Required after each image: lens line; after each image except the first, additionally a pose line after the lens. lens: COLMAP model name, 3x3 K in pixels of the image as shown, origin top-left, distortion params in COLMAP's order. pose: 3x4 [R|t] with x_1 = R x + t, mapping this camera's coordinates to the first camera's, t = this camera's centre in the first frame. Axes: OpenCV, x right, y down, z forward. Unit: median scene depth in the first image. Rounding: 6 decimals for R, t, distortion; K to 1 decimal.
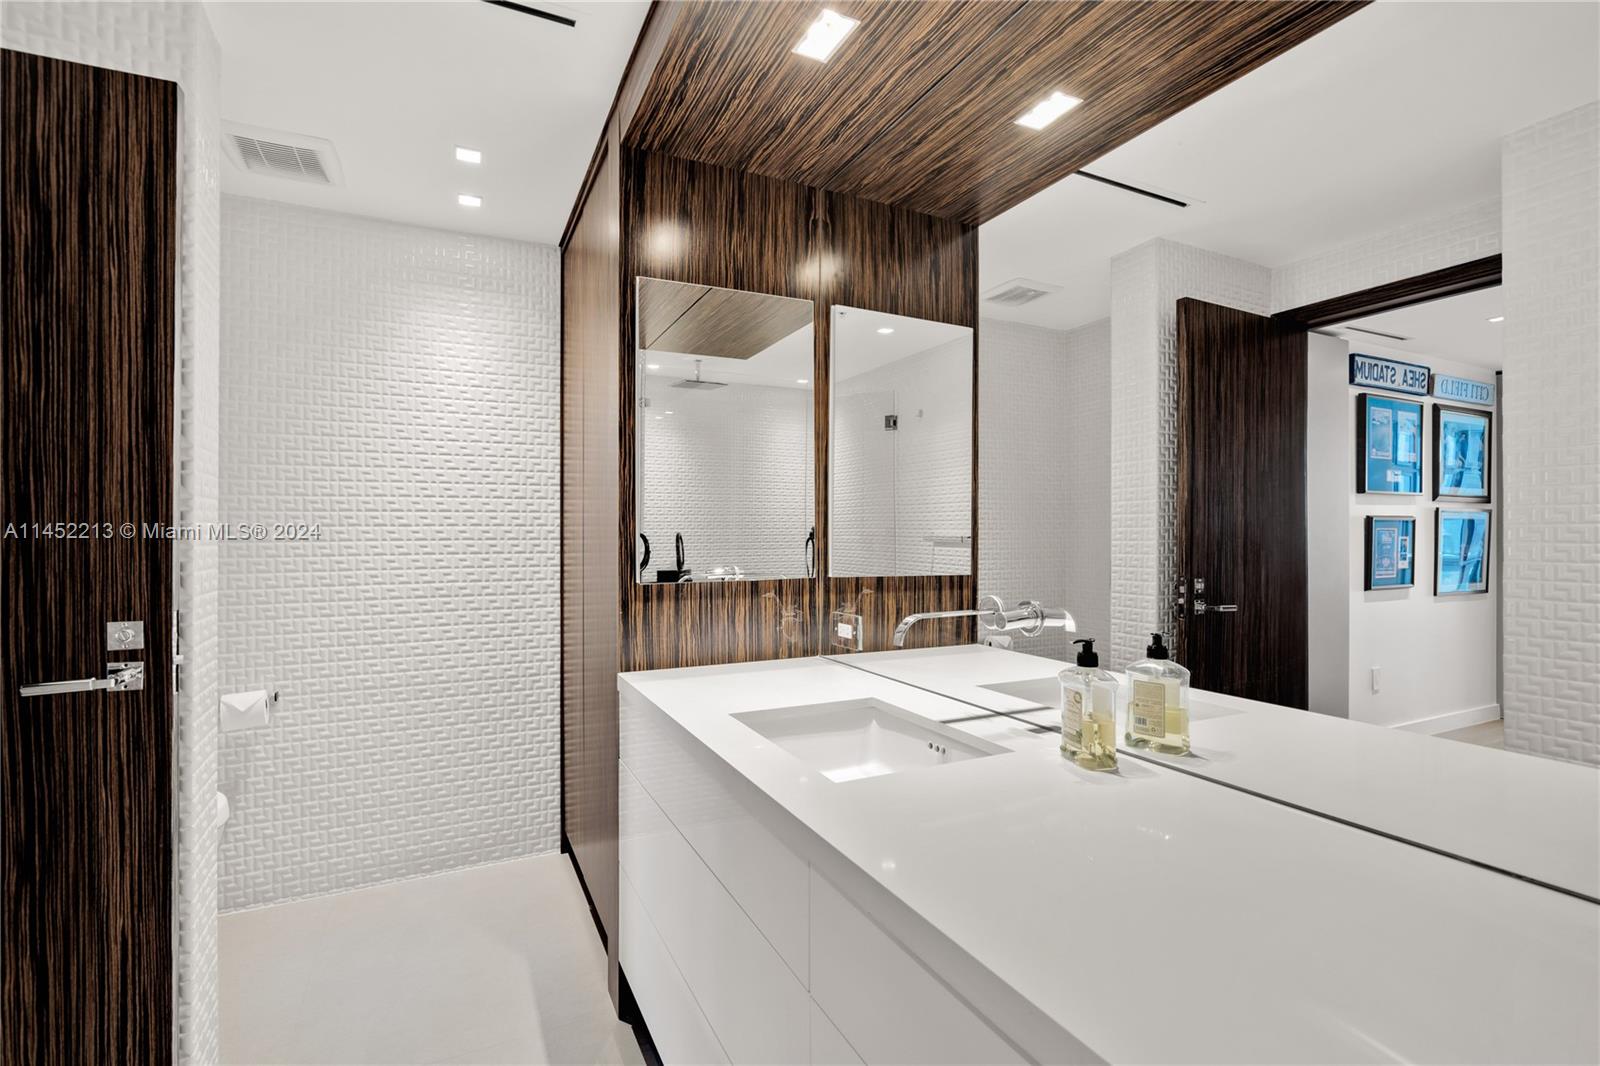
lens RADIAL K [[730.1, 0, 801.3], [0, 730.1, 529.0], [0, 0, 1]] dist [-0.002780, -0.000486]
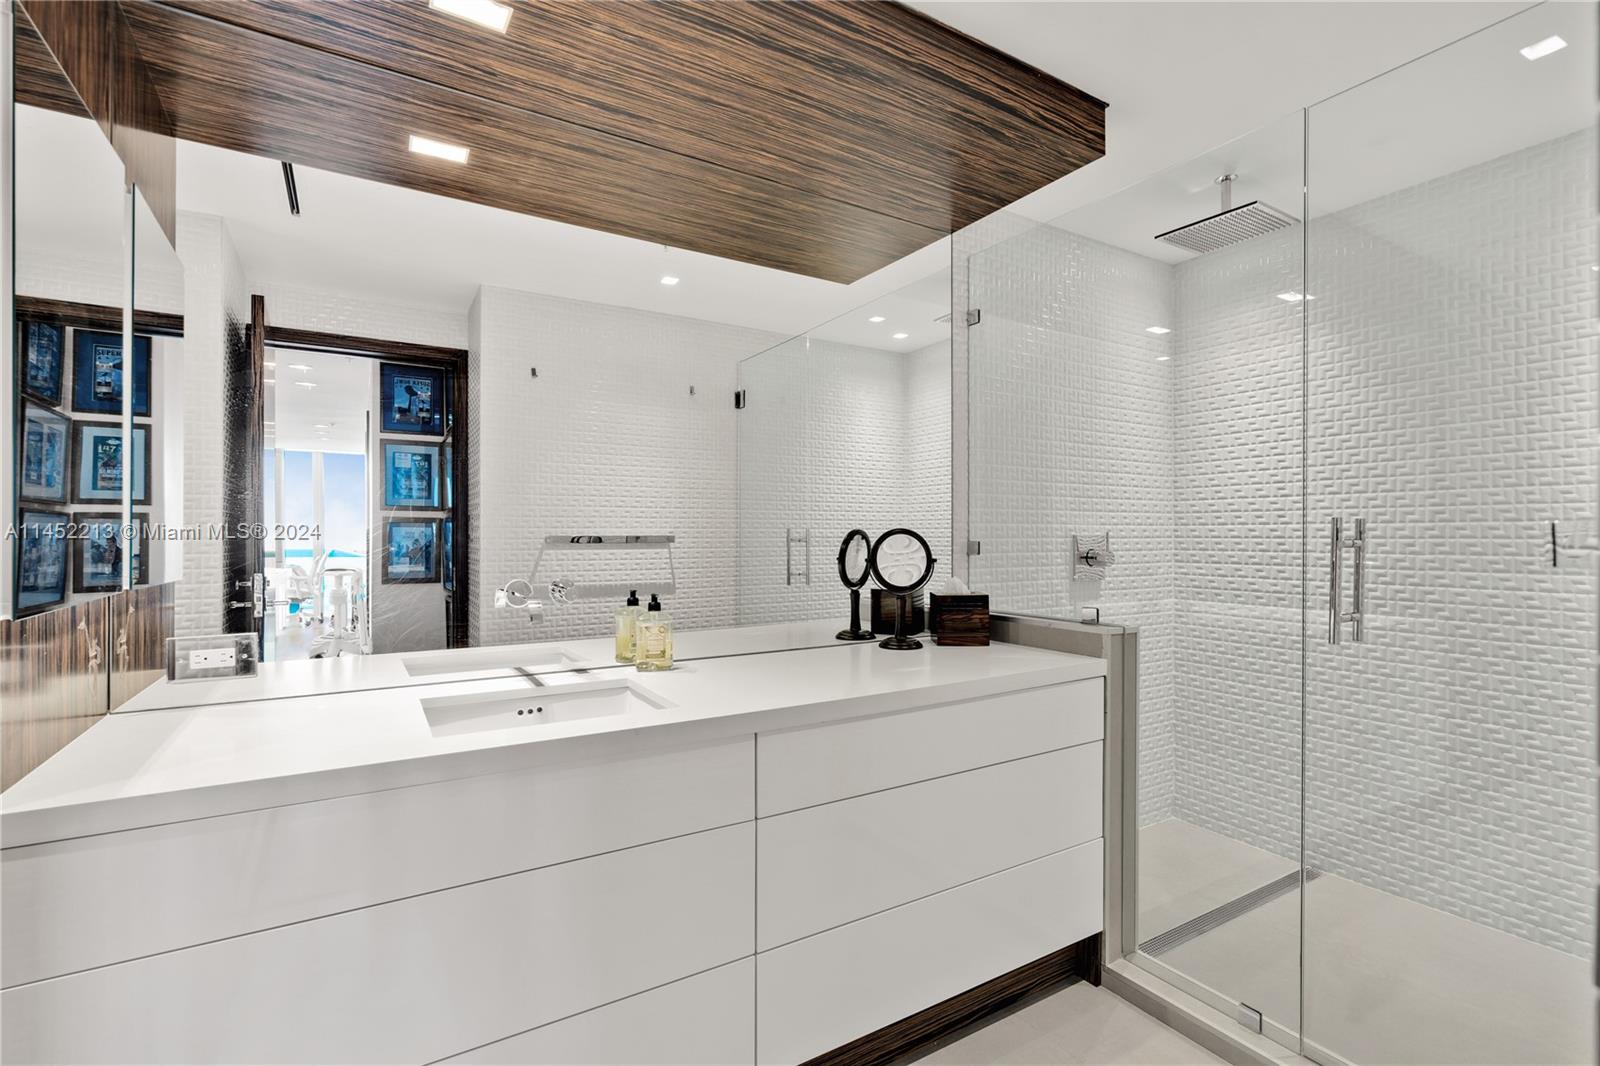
lens RADIAL K [[730.1, 0, 800.7], [0, 730.1, 539.8], [0, 0, 1]] dist [-0.002780, -0.000486]
pose [[-0.104358, 0.003872, 0.994532, -0.867685], [0.000032, 0.999992, -0.003890, 0.028898], [-0.994540, -0.000374, -0.104357, 0.597313]]
